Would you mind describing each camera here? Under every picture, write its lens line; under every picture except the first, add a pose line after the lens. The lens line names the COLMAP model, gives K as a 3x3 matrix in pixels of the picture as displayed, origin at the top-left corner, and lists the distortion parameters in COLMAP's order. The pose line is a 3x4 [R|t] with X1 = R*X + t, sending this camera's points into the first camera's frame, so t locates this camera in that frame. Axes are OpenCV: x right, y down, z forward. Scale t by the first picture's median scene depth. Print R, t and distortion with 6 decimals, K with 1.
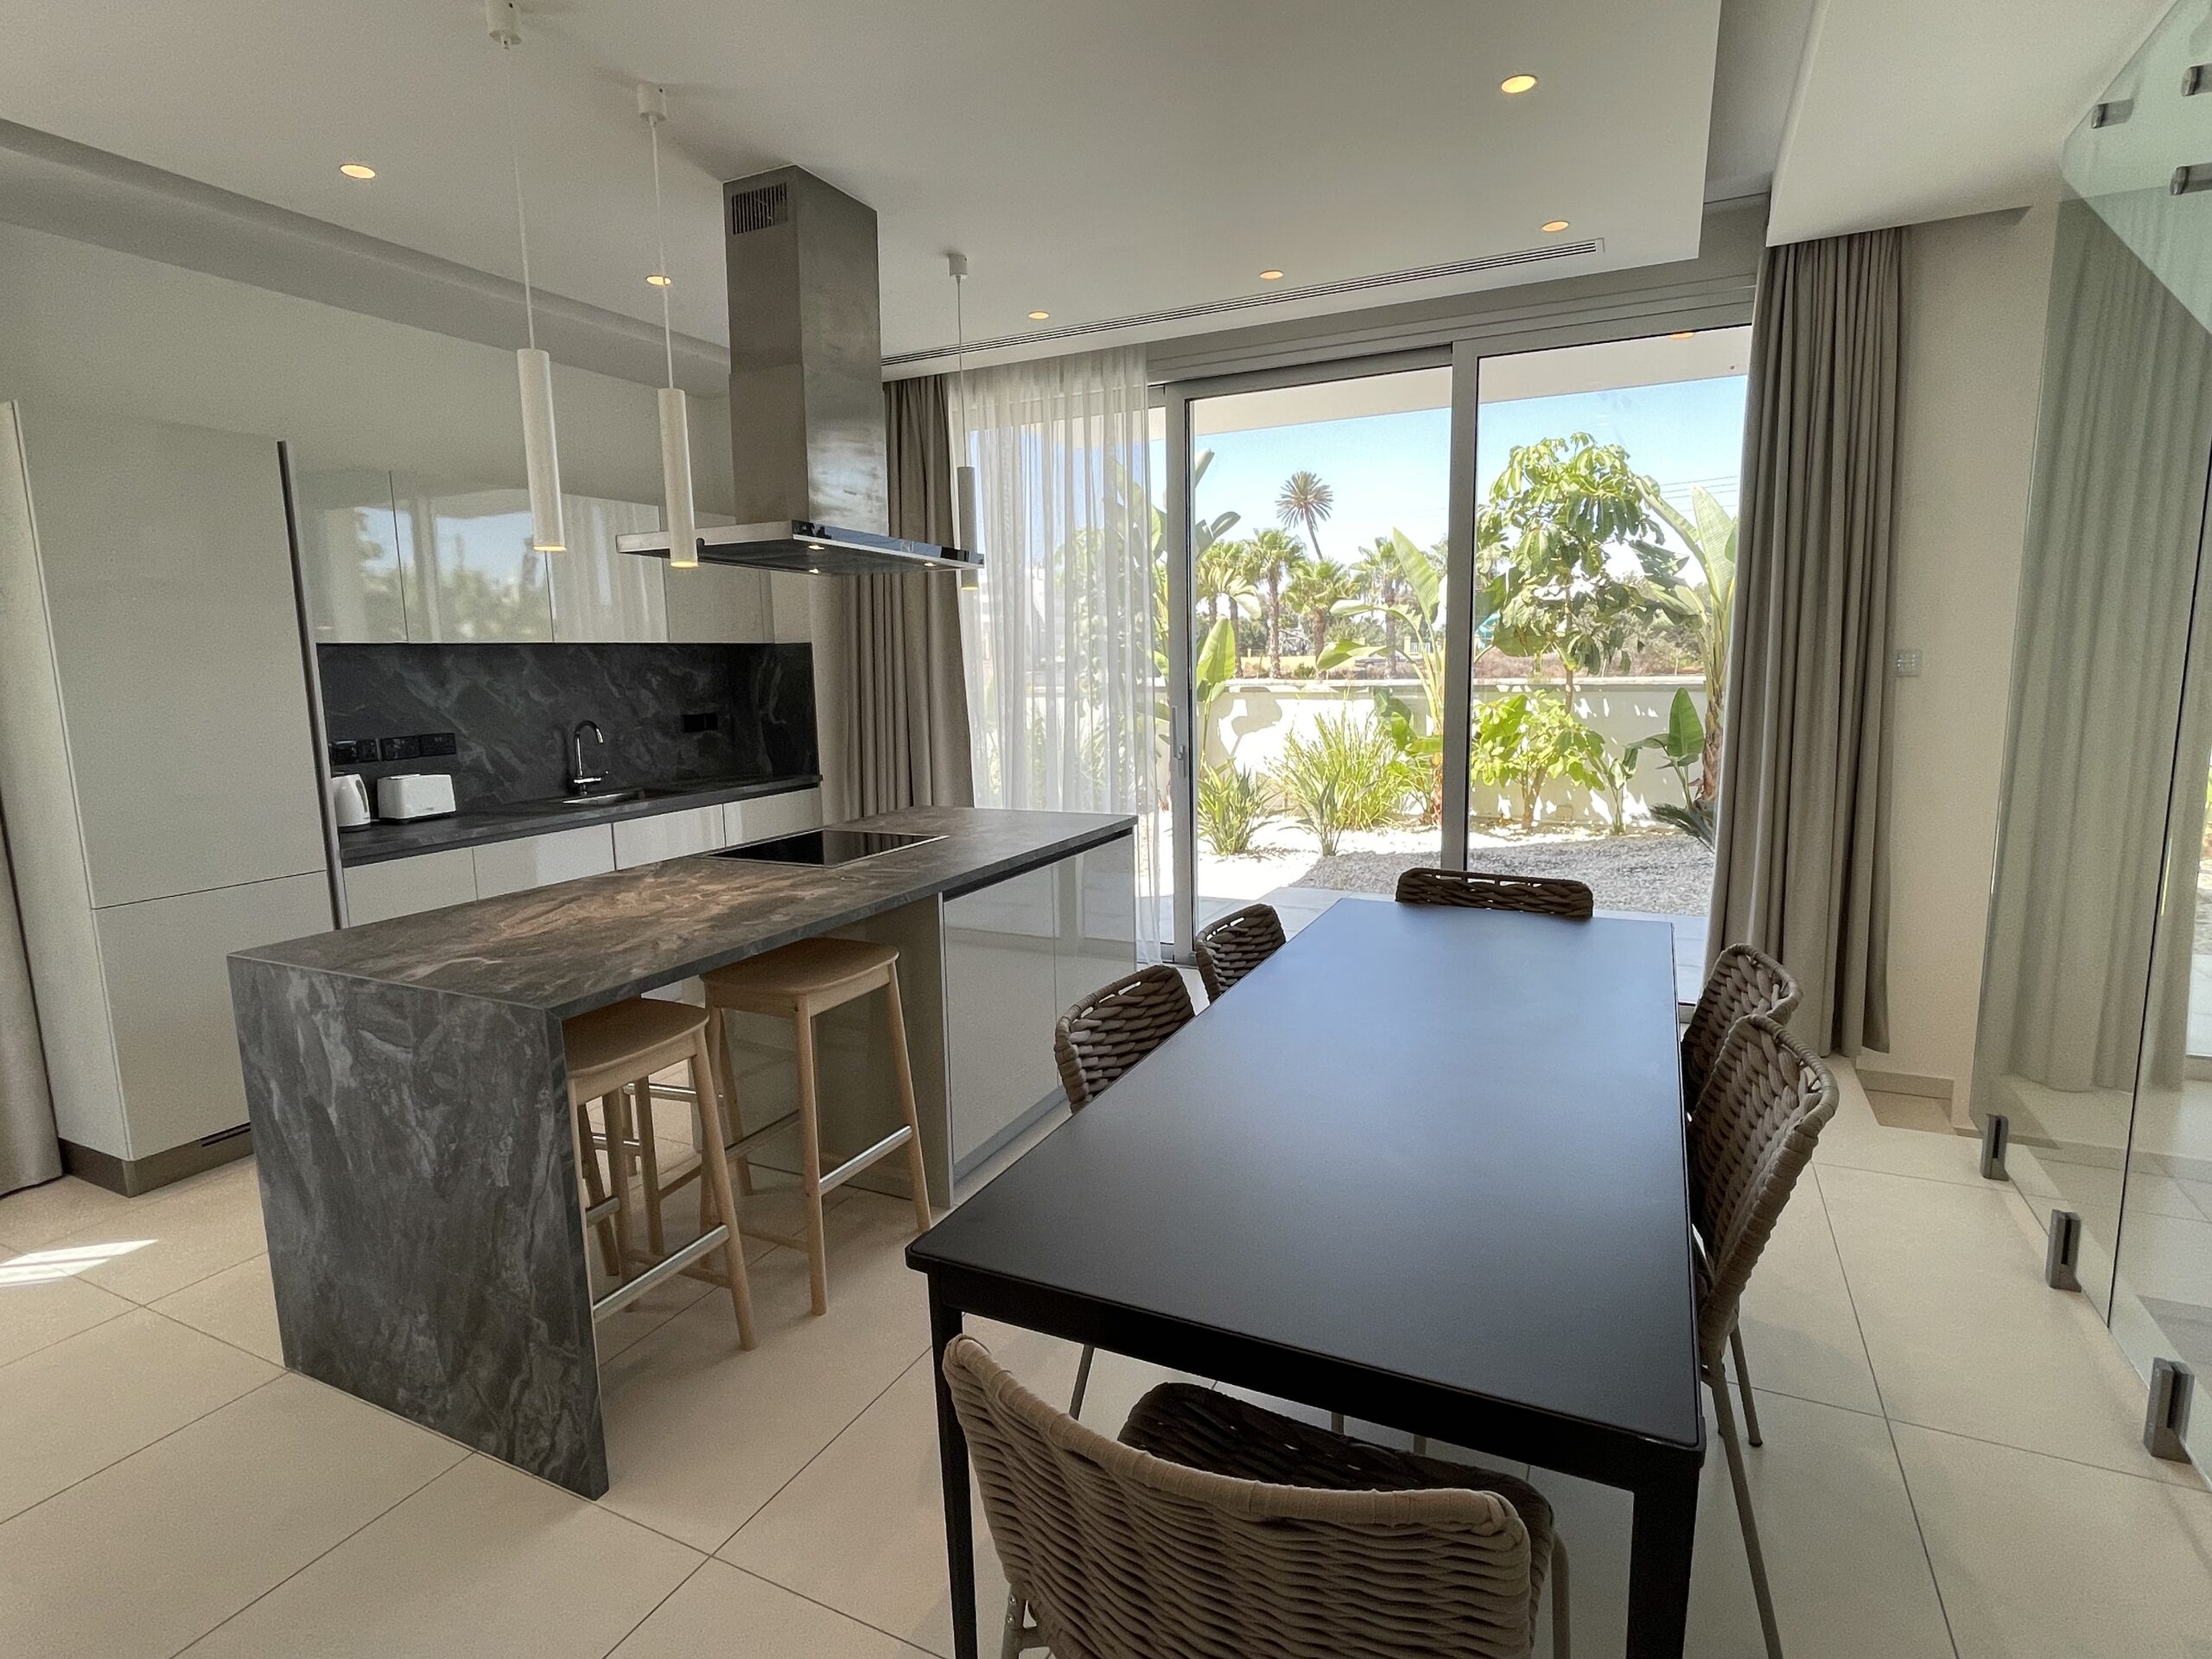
lens RADIAL K [[1129.7, 0, 1106.4], [0, 1129.7, 824.4], [0, 0, 1]] dist [-0.010421, 0.004634]
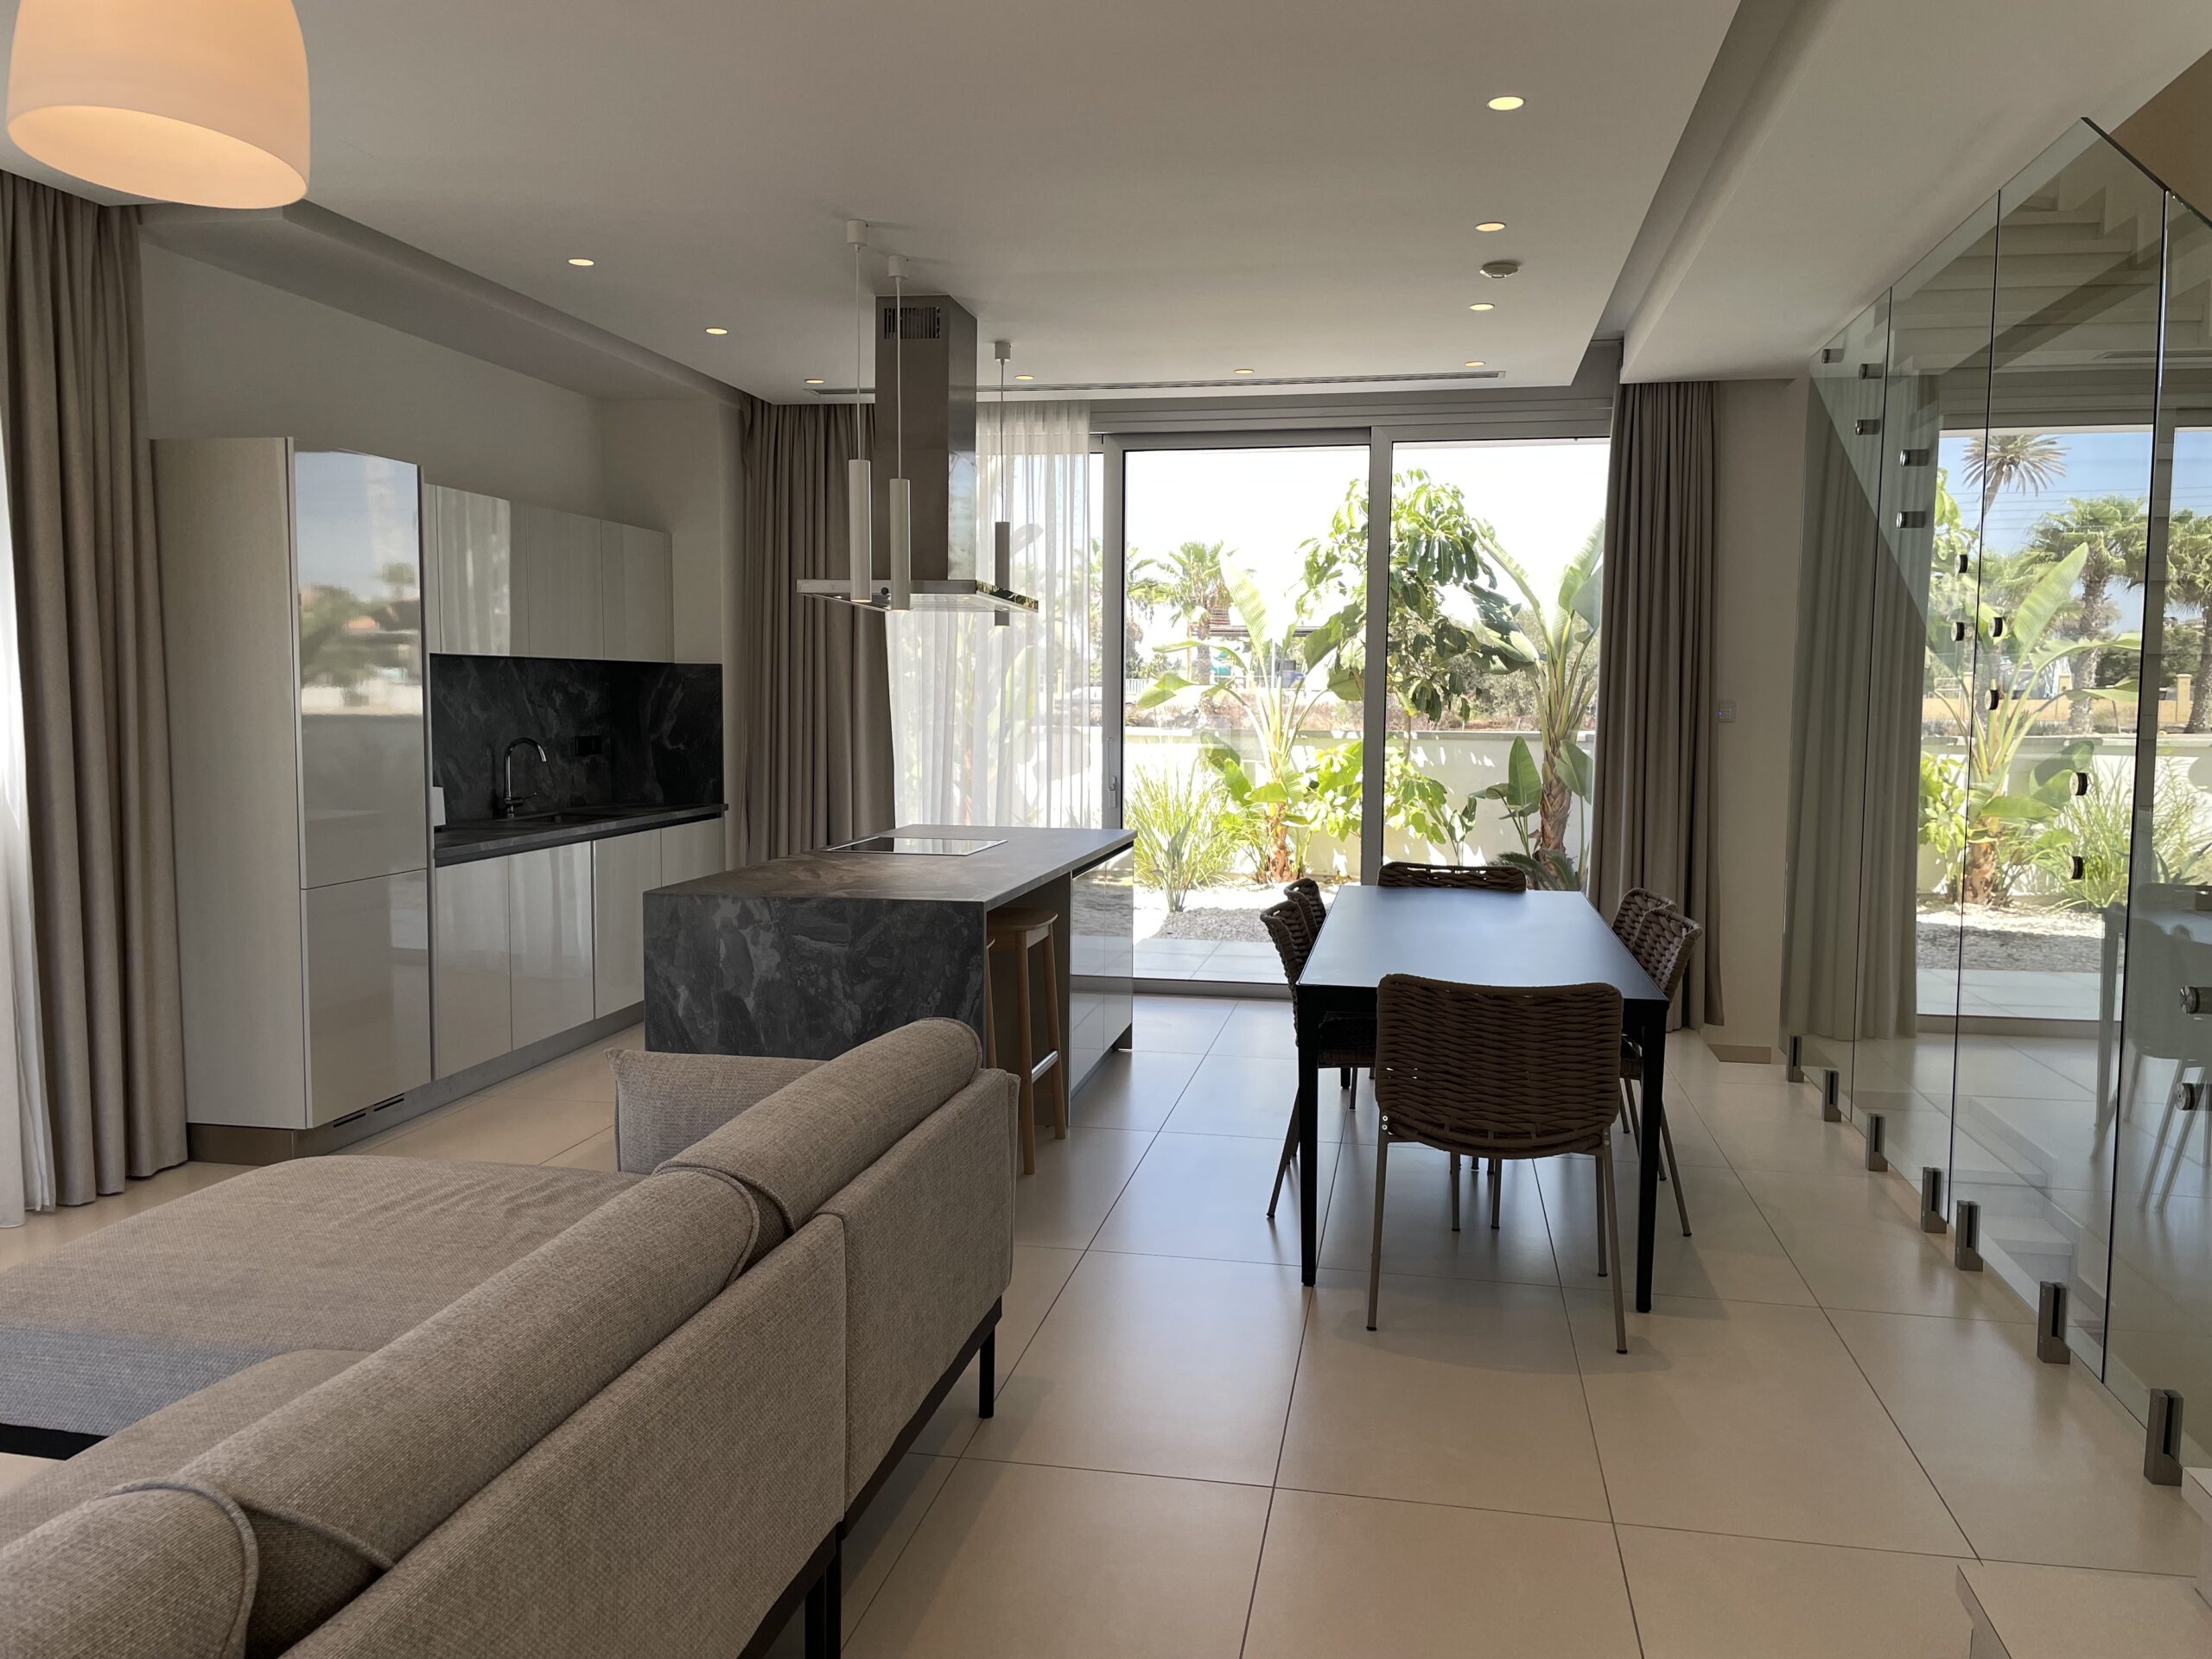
lens RADIAL K [[1670.1, 0, 1129.0], [0, 1670.1, 830.7], [0, 0, 1]] dist [0.081928, -0.052974]
pose [[0.961748, 0.006417, 0.273861, -0.406720], [0.011303, 0.997945, -0.063077, 0.091959], [-0.273703, 0.063759, 0.959699, -0.565965]]
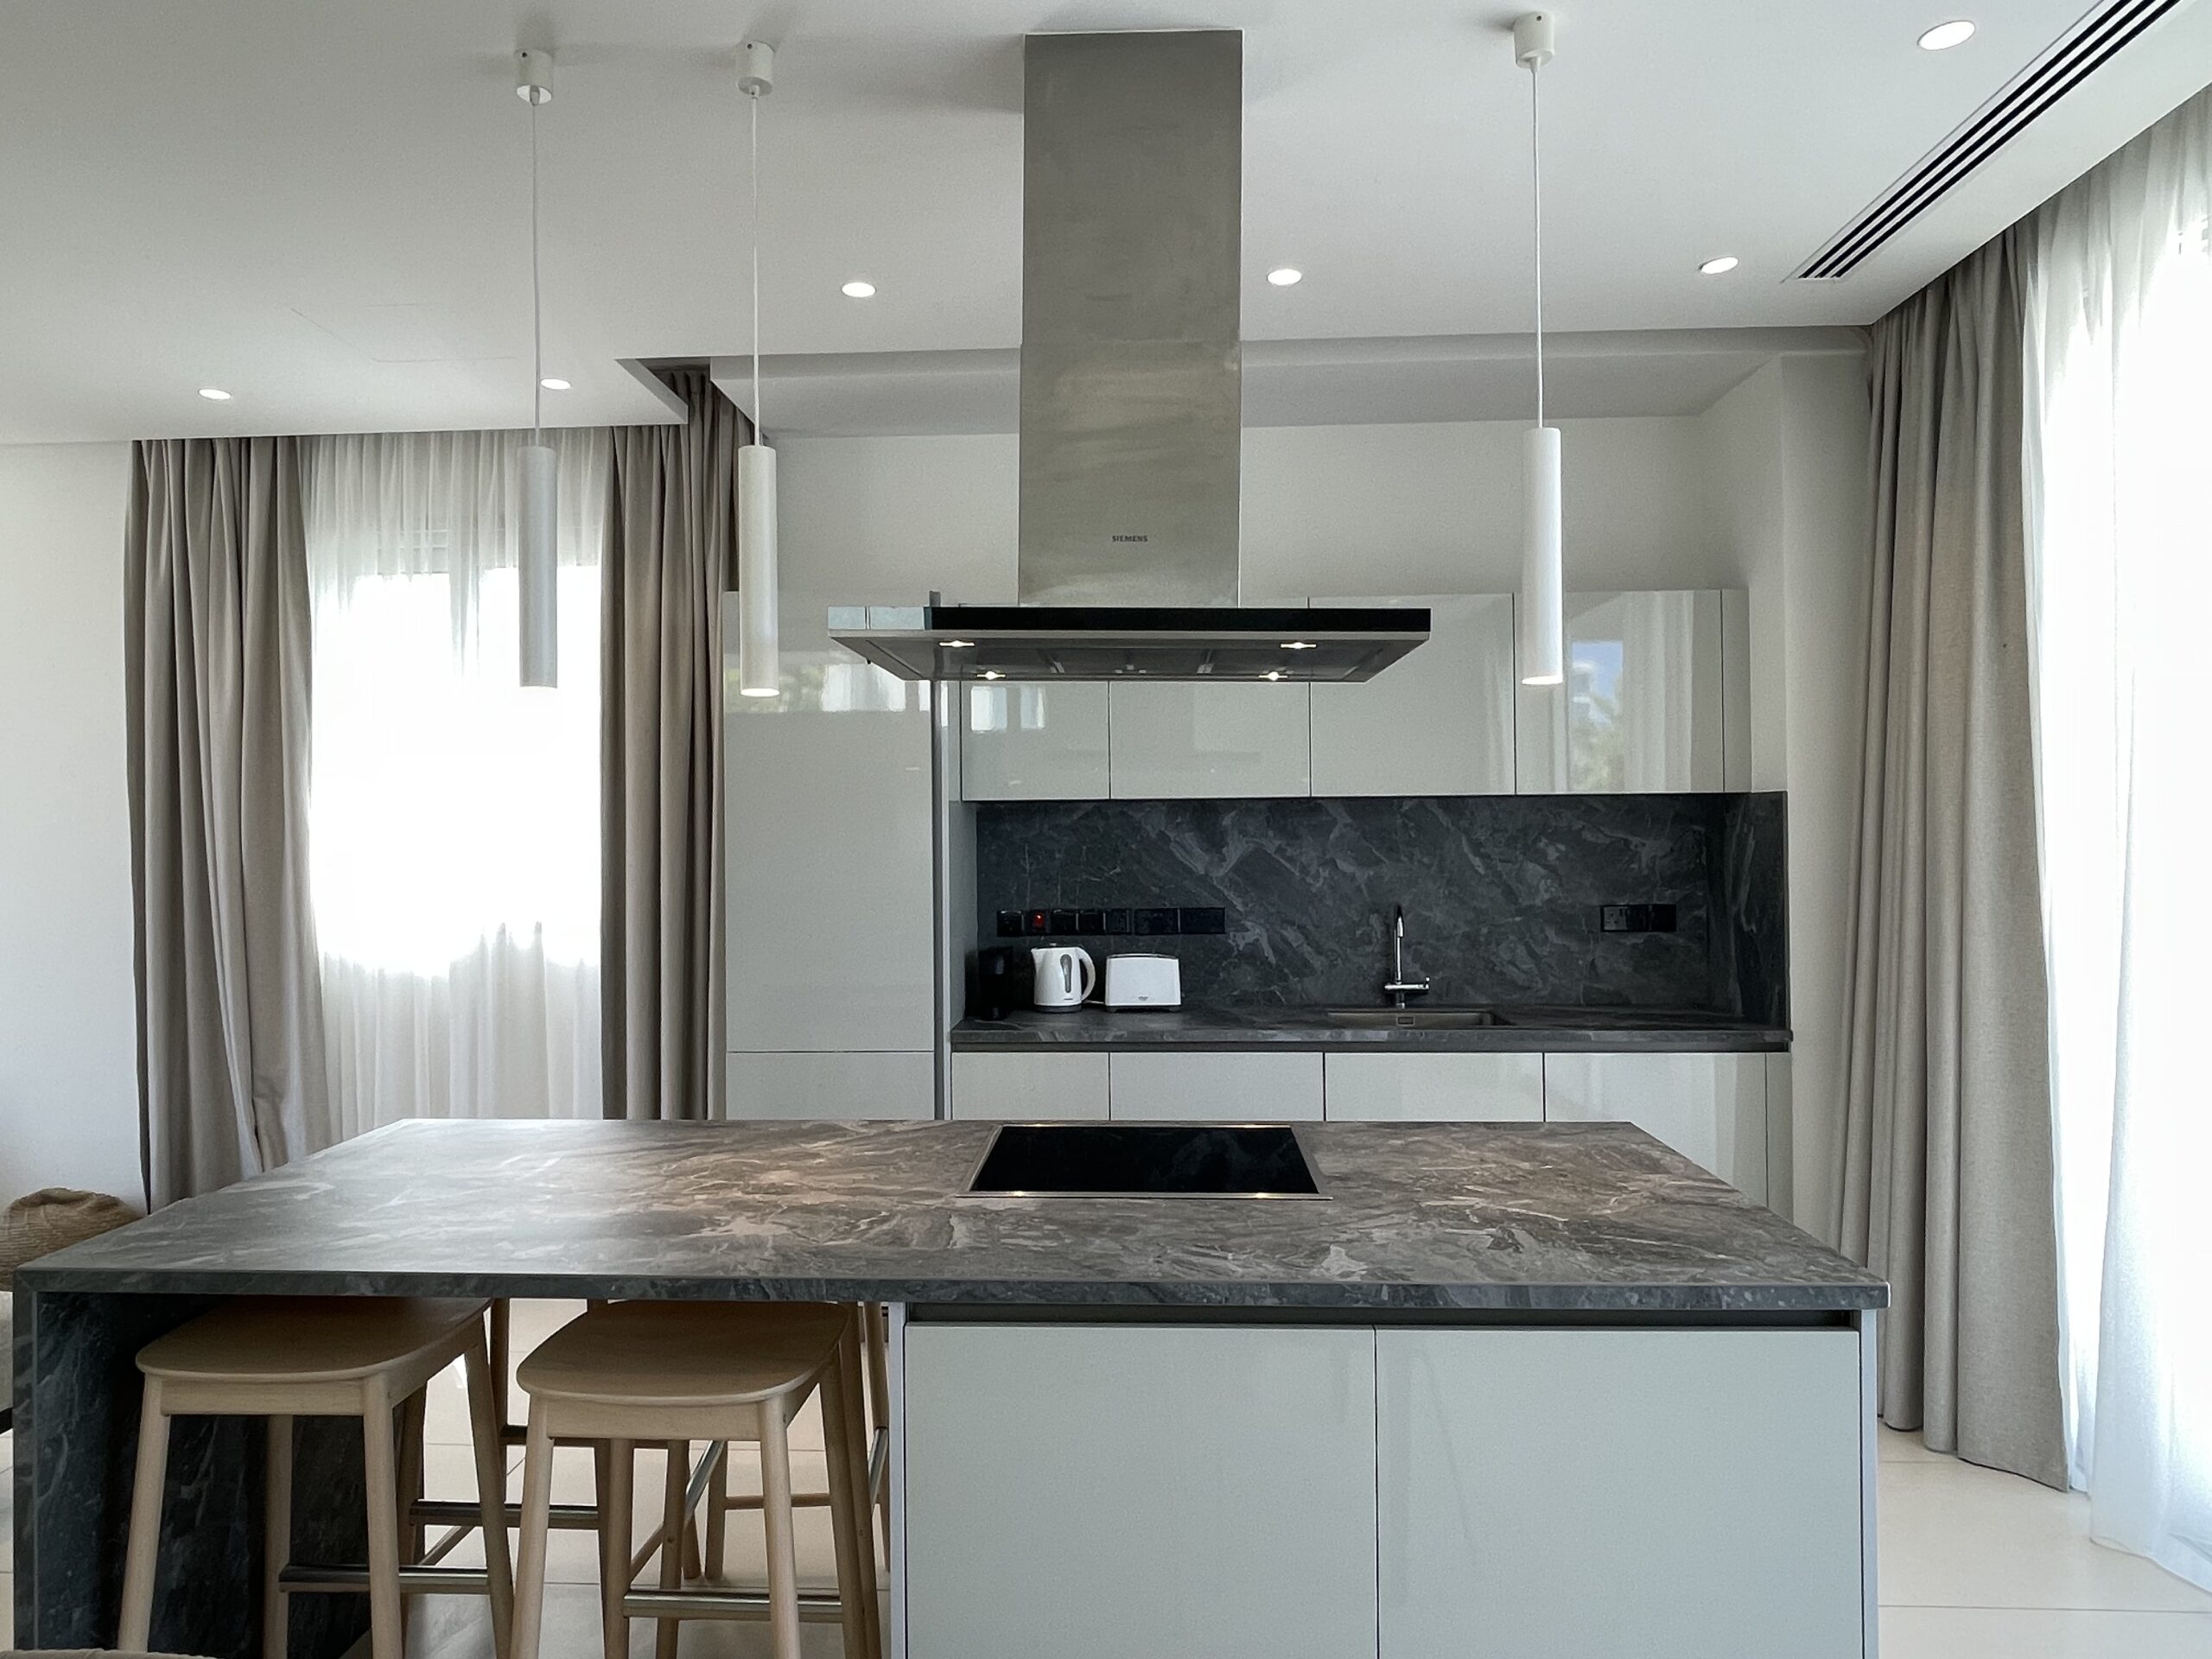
lens RADIAL K [[1367.0, 0, 1084.4], [0, 1367.0, 823.1], [0, 0, 1]] dist [-0.008070, 0.002913]
pose [[0.393484, 0.013323, -0.919235, 0.285009], [-0.136832, 0.989606, -0.044228, -0.087333], [0.909091, 0.143184, 0.391218, 0.537750]]
